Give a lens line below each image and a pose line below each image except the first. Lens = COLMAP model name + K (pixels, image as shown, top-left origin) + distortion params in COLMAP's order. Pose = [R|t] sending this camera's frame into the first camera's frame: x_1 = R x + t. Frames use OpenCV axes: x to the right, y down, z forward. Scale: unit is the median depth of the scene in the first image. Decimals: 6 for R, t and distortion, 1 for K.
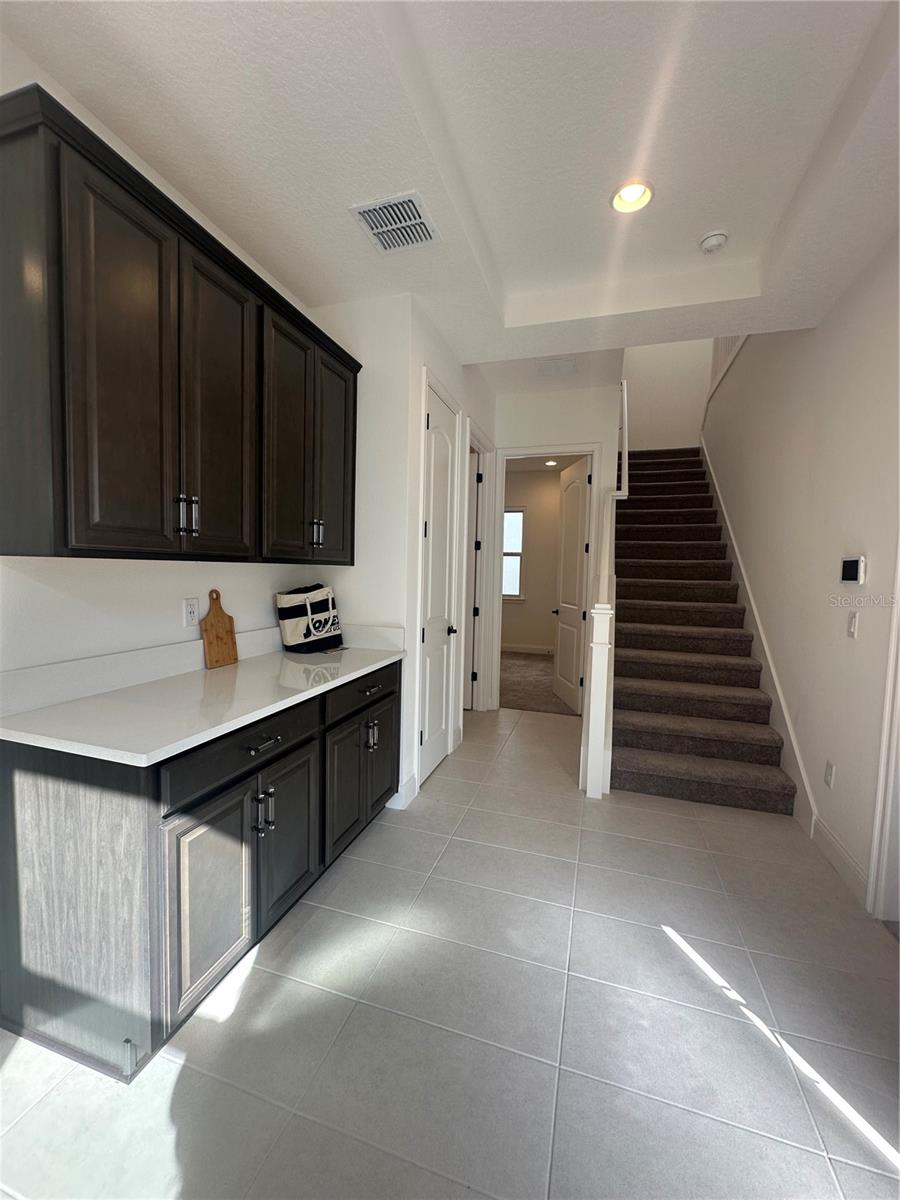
lens RADIAL K [[480.4, 0, 442.8], [0, 480.4, 601.2], [0, 0, 1]] dist [-0.006619, 0.001889]
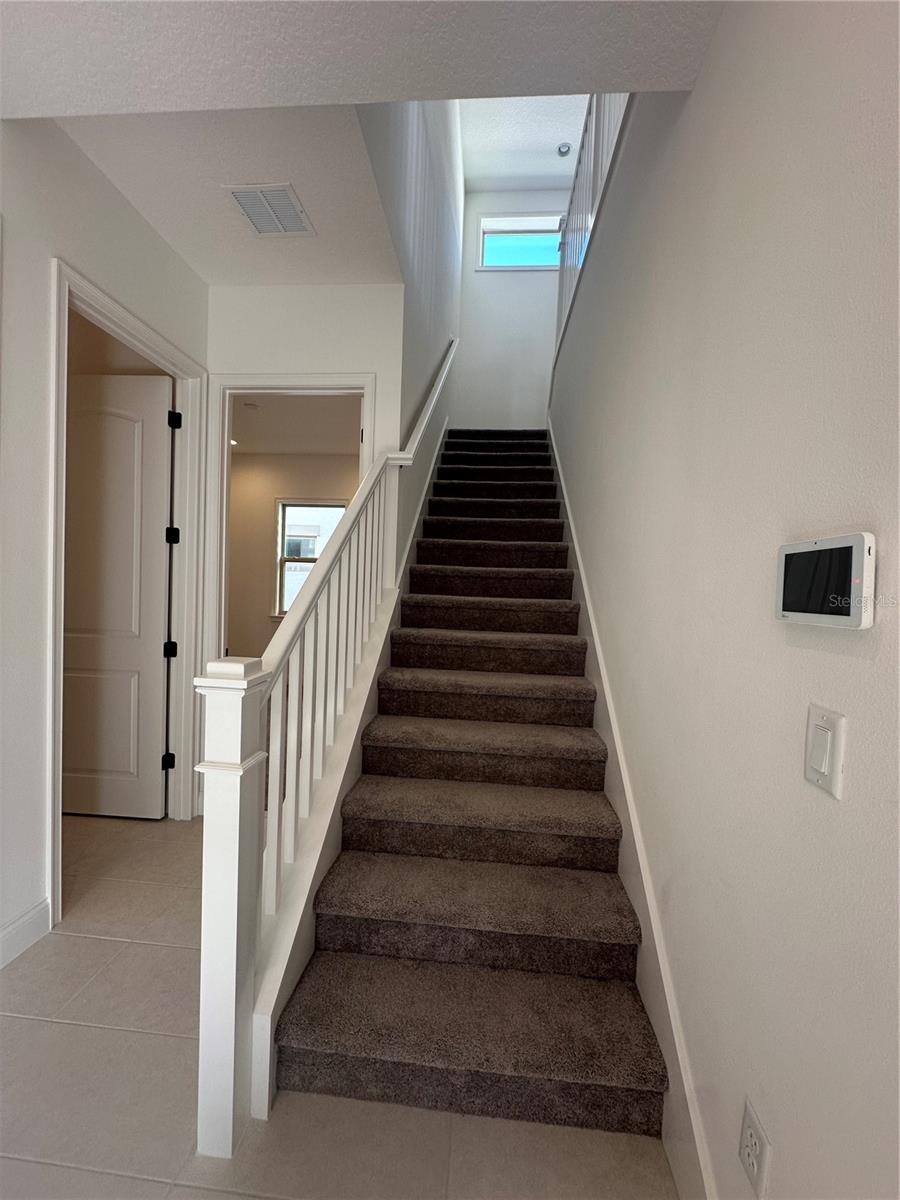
lens RADIAL K [[480.4, 0, 444.7], [0, 480.4, 604.3], [0, 0, 1]] dist [-0.006619, 0.001889]
pose [[0.974856, 0.003453, 0.222811, 0.303742], [0.001176, 0.999786, -0.020640, -0.024311], [-0.222835, 0.020383, 0.974643, 0.420434]]
